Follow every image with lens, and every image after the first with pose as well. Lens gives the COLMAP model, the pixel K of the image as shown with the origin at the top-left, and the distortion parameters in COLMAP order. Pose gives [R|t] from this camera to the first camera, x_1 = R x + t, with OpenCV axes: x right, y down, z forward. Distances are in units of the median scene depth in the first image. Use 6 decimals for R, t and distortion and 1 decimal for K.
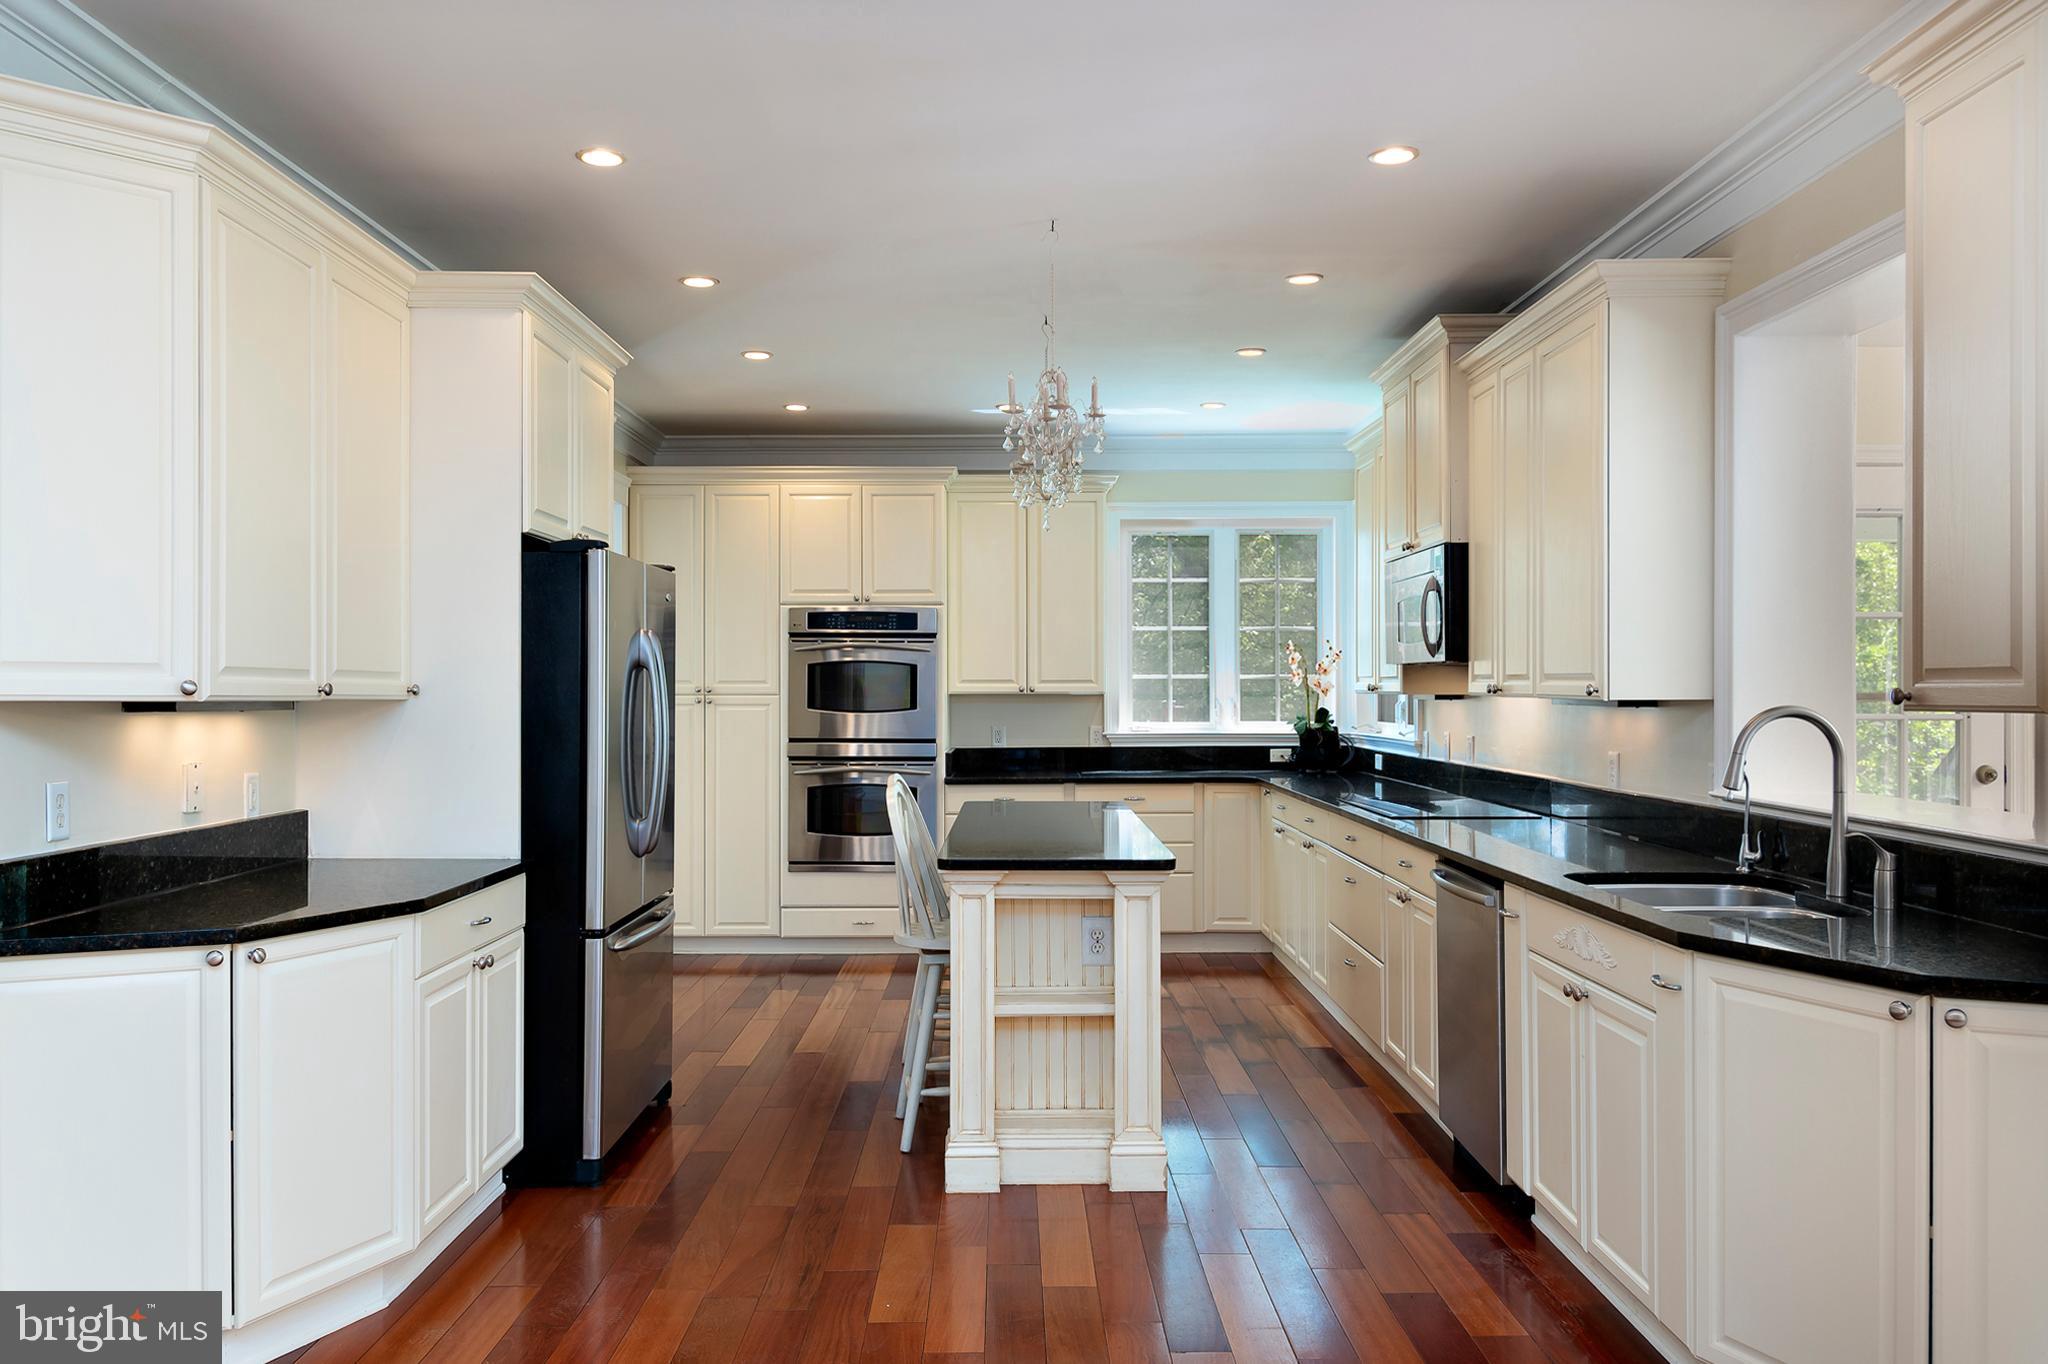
lens RADIAL K [[1524.6, 0, 1034.2], [0, 1524.6, 684.5], [0, 0, 1]] dist [-0.000359, -0.000734]
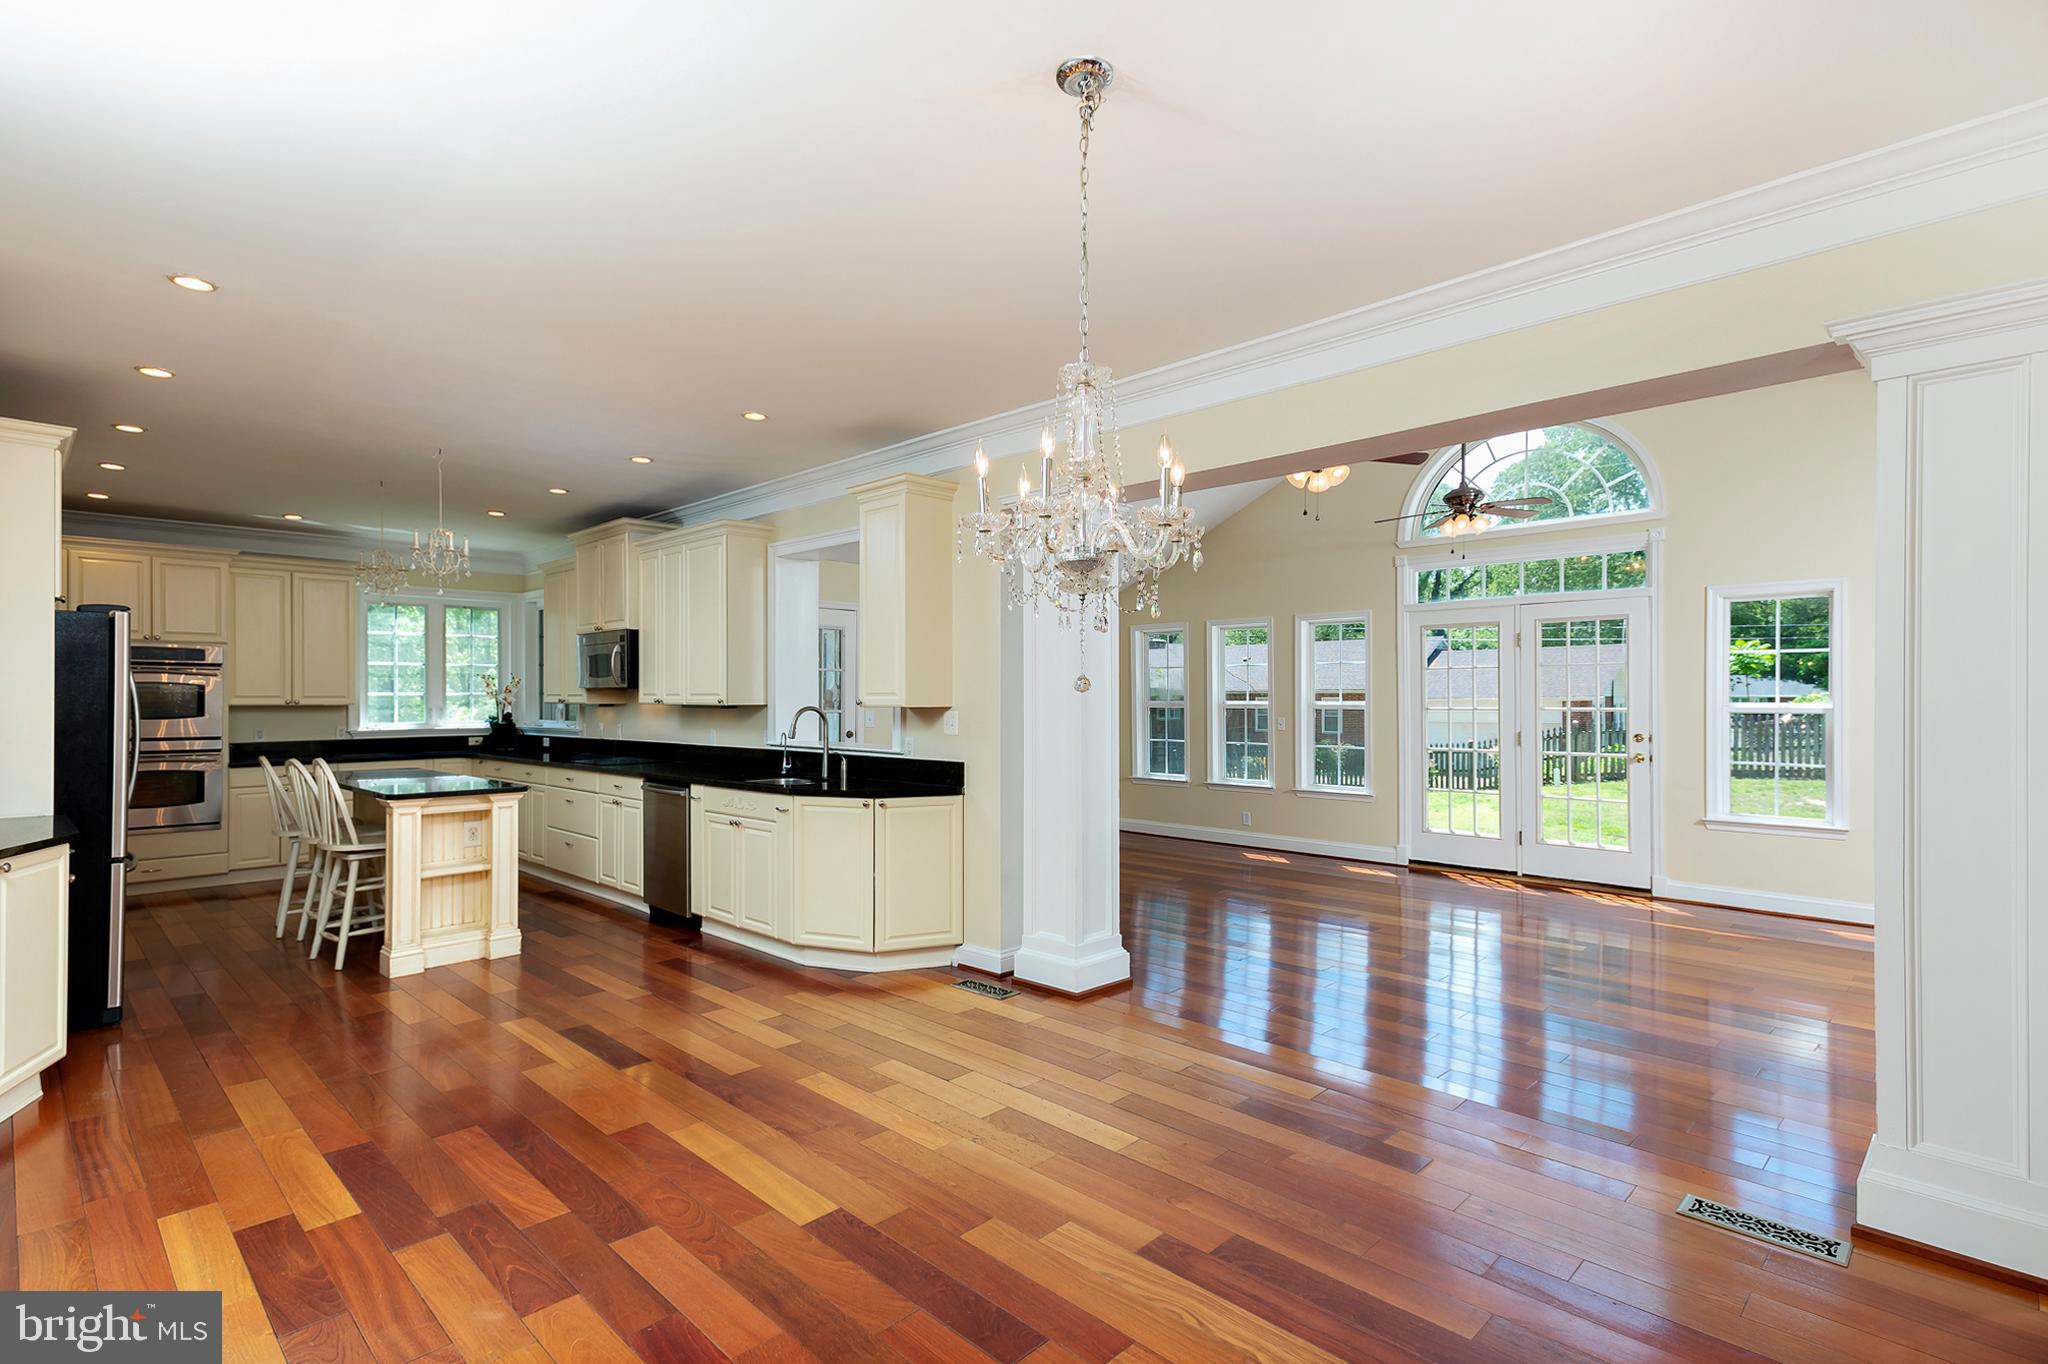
lens RADIAL K [[954.7, 0, 1016.6], [0, 954.7, 680.1], [0, 0, 1]] dist [0.028540, -0.000304]
pose [[0.700475, 0.014262, 0.713535, -0.194916], [-0.000416, 0.999808, -0.019576, -0.000236], [-0.713677, 0.013416, 0.700346, -0.187419]]
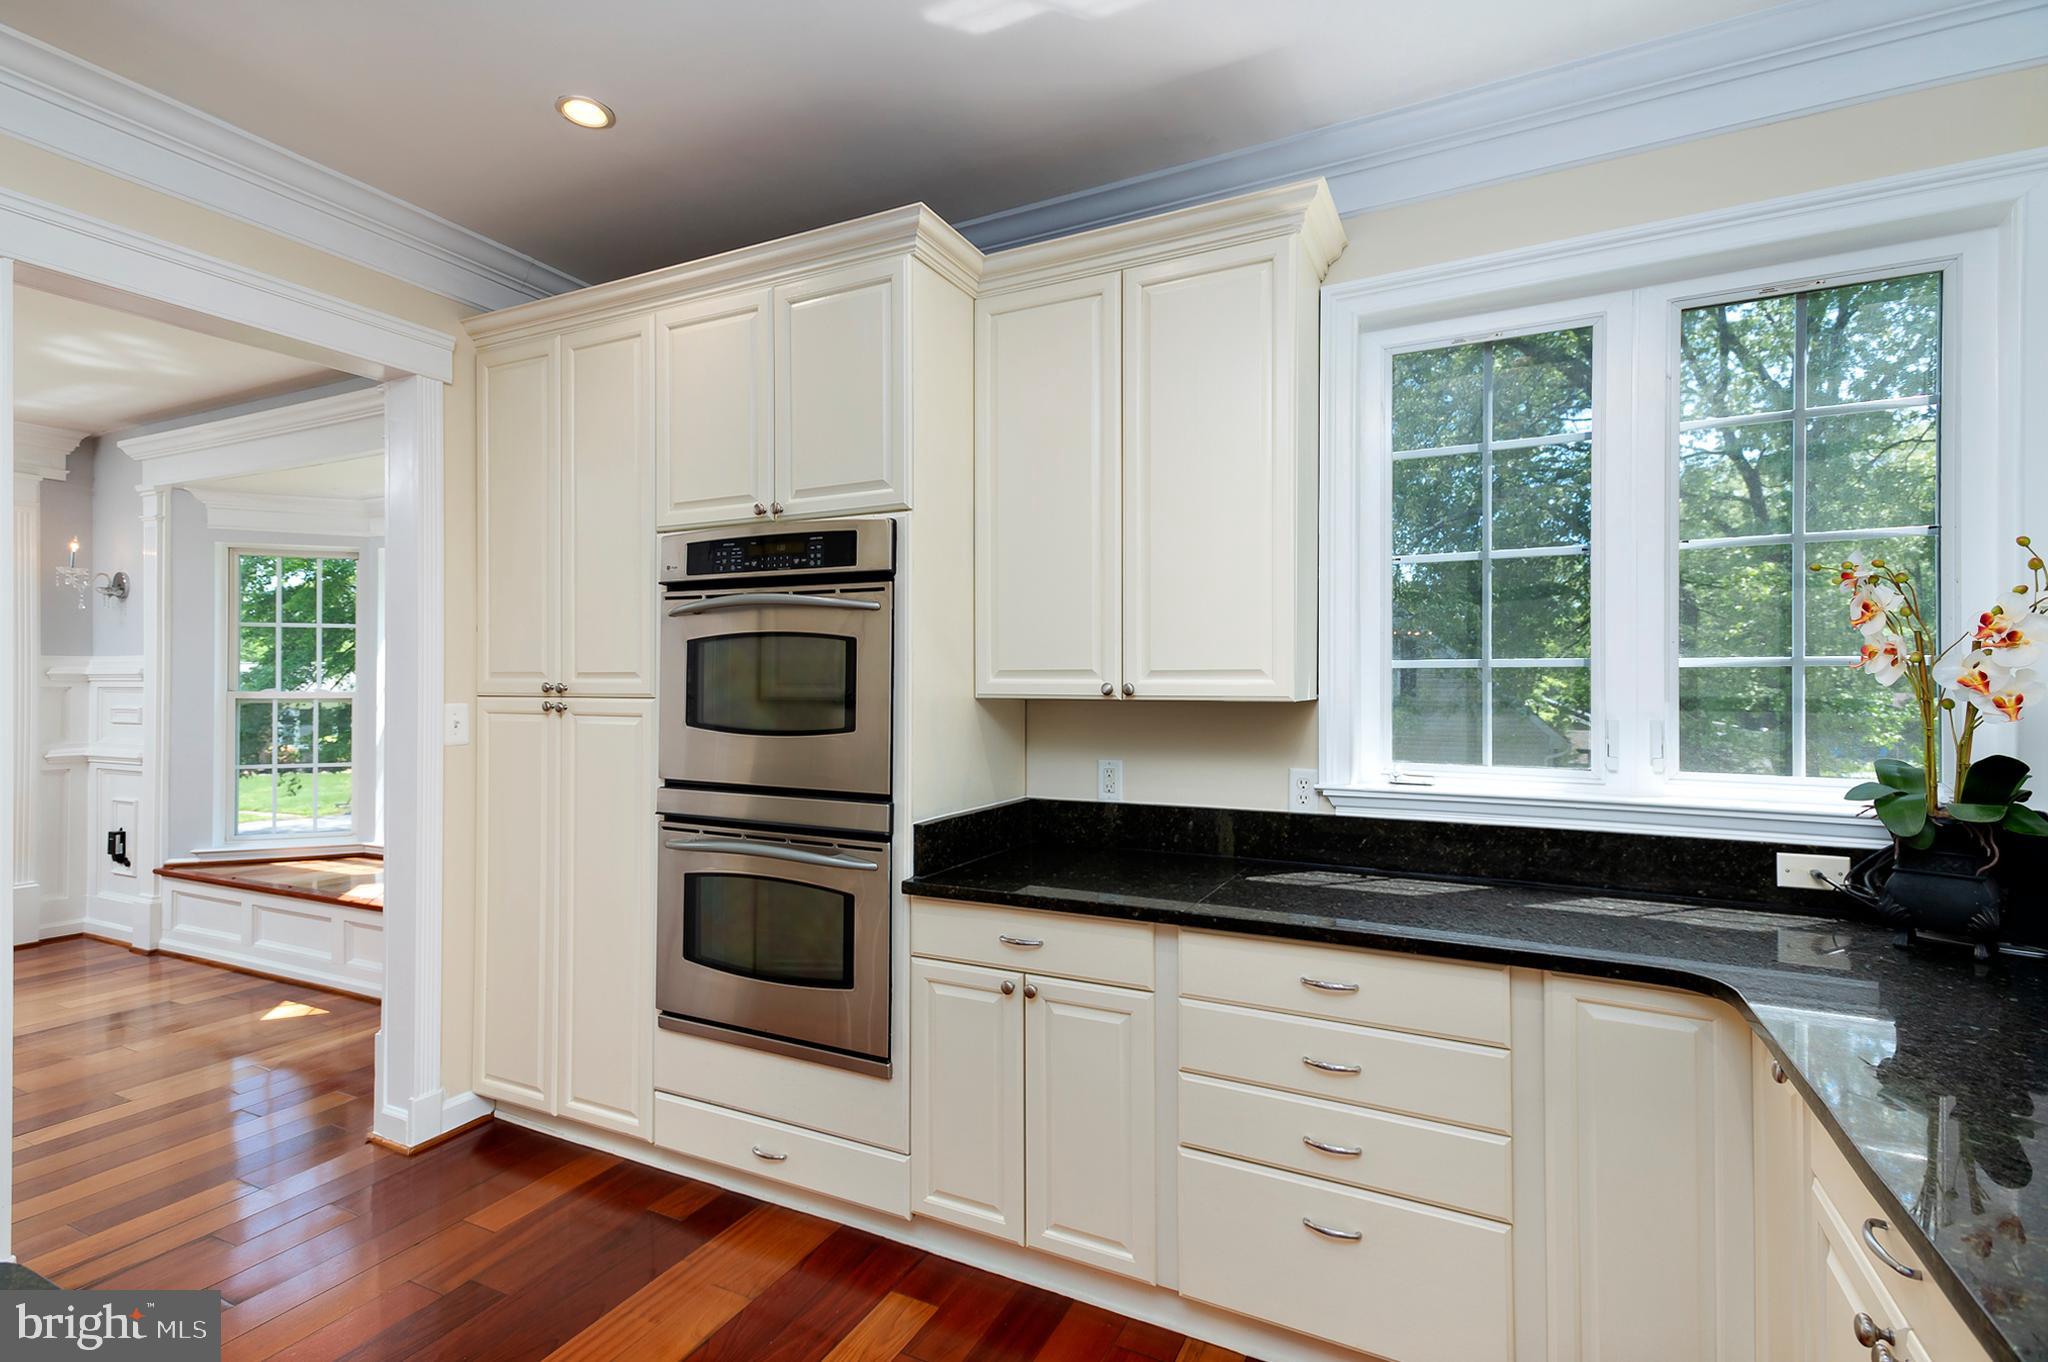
lens RADIAL K [[954.7, 0, 1029.8], [0, 954.7, 675.7], [0, 0, 1]] dist [0.028540, -0.000304]
pose [[0.888945, -0.000363, -0.458013, 0.108621], [-0.001492, 0.999992, -0.003688, -0.000189], [0.458011, 0.003962, 0.888938, 0.756939]]
